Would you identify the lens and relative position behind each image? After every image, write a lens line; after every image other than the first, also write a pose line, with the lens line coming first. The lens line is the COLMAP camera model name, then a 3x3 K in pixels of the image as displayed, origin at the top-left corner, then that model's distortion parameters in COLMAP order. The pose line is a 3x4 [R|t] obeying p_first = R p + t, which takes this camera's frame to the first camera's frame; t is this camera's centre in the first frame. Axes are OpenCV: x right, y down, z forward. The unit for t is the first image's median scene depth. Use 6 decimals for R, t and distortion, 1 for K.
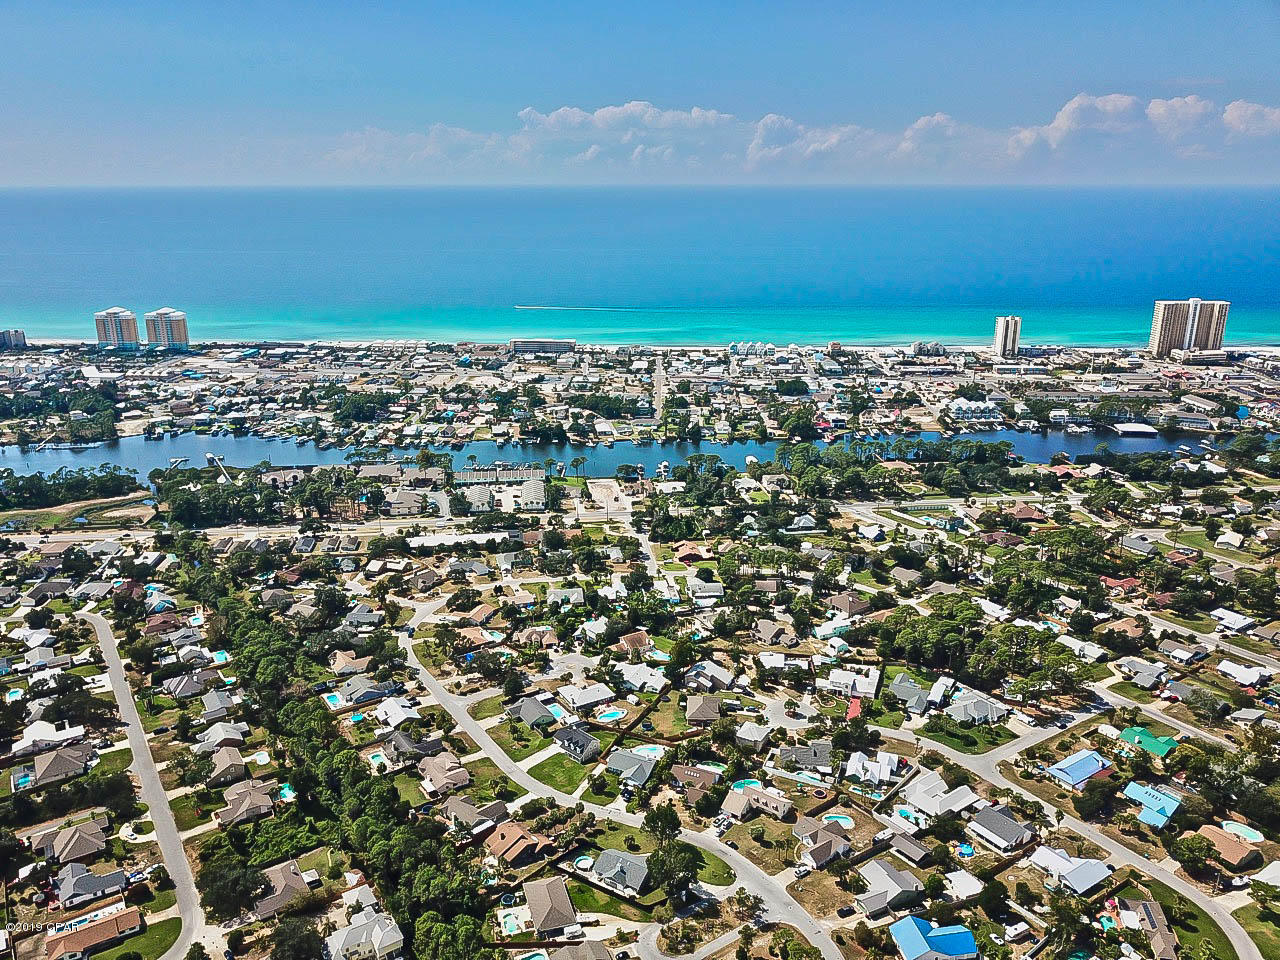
lens RADIAL K [[961.2, 0, 640.0], [0, 961.2, 497.4], [0, 0, 1]] dist [0.009804, -0.009087]
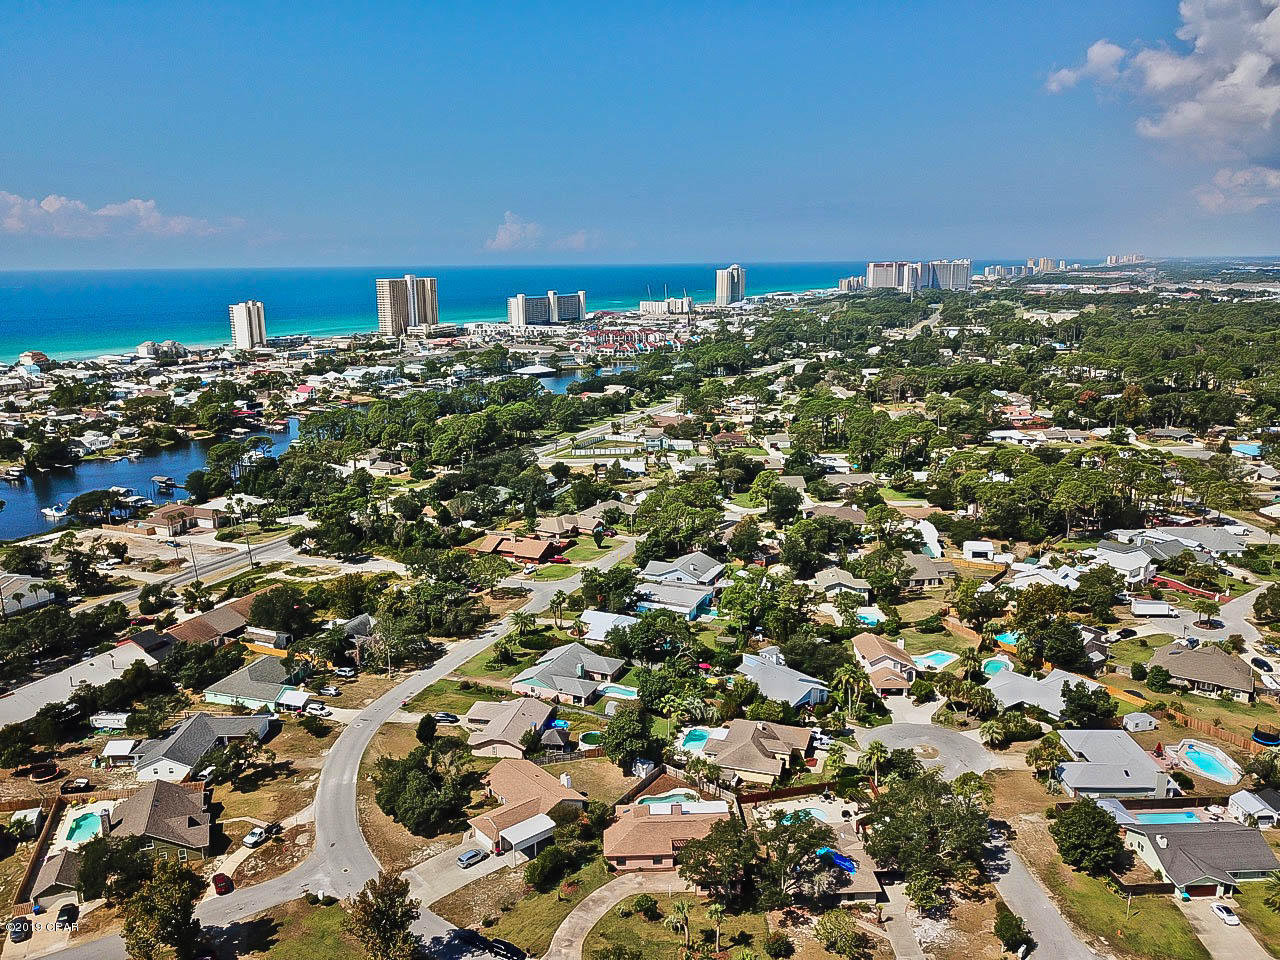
lens RADIAL K [[957.4, 0, 633.2], [0, 957.4, 512.0], [0, 0, 1]] dist [0.051661, -0.002310]
pose [[0.518702, -0.212450, 0.828139, -0.376685], [0.268269, 0.960158, 0.078289, 0.013166], [-0.811776, 0.181556, 0.555029, 0.721770]]
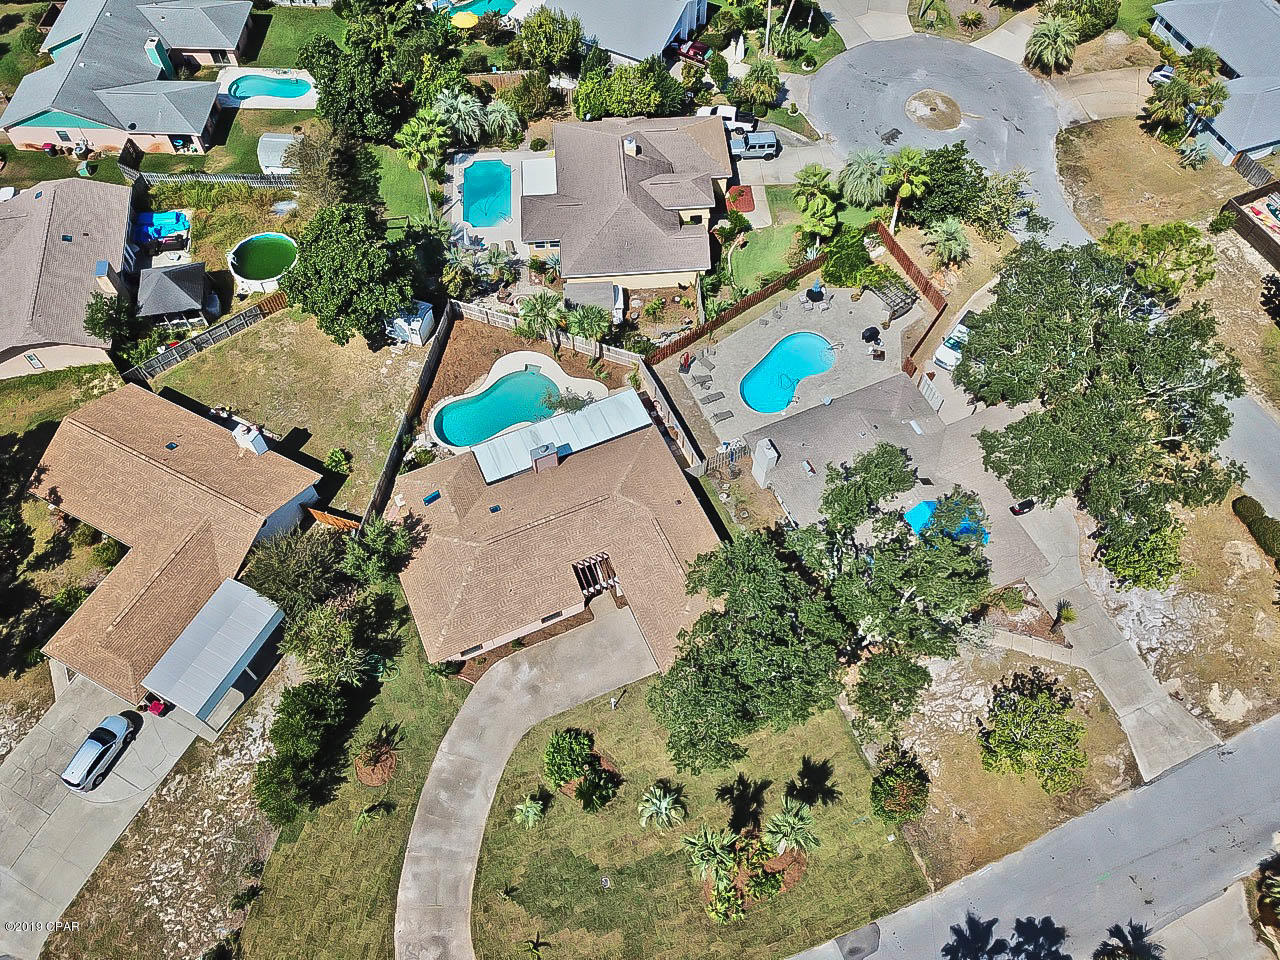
lens RADIAL K [[961.2, 0, 640.0], [0, 961.2, 497.4], [0, 0, 1]] dist [0.009804, -0.009087]
pose [[0.158264, -0.843329, 0.513565, -0.212421], [0.302479, 0.536522, 0.787813, 0.034697], [-0.939925, 0.030660, 0.340002, 0.836446]]
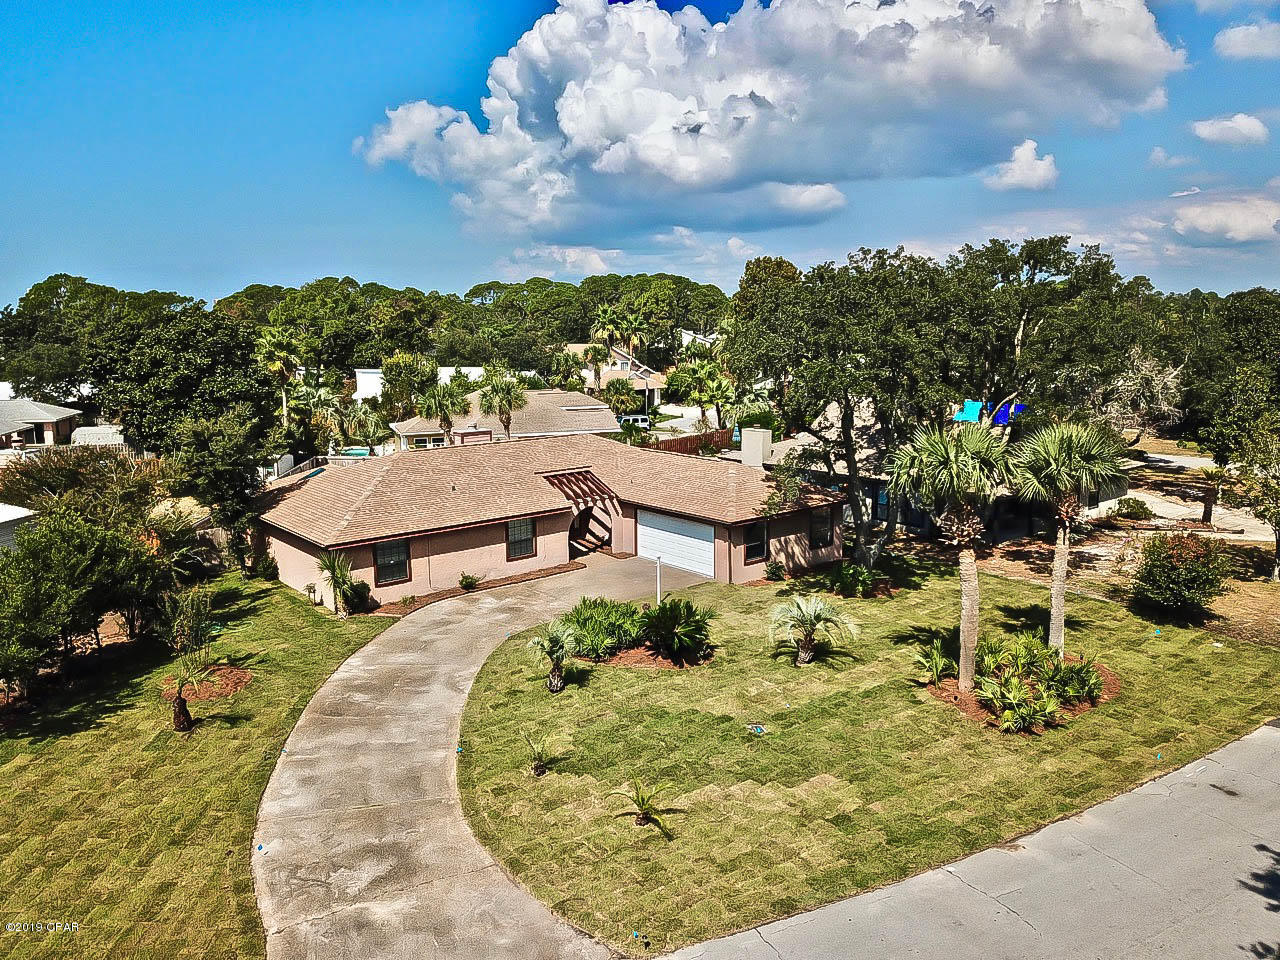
lens RADIAL K [[957.4, 0, 633.2], [0, 957.4, 512.0], [0, 0, 1]] dist [0.051661, -0.002310]
pose [[-0.096856, -0.200188, 0.974958, -0.237418], [0.313668, 0.923508, 0.220785, 0.116779], [-0.944580, 0.327198, -0.026654, 0.880456]]
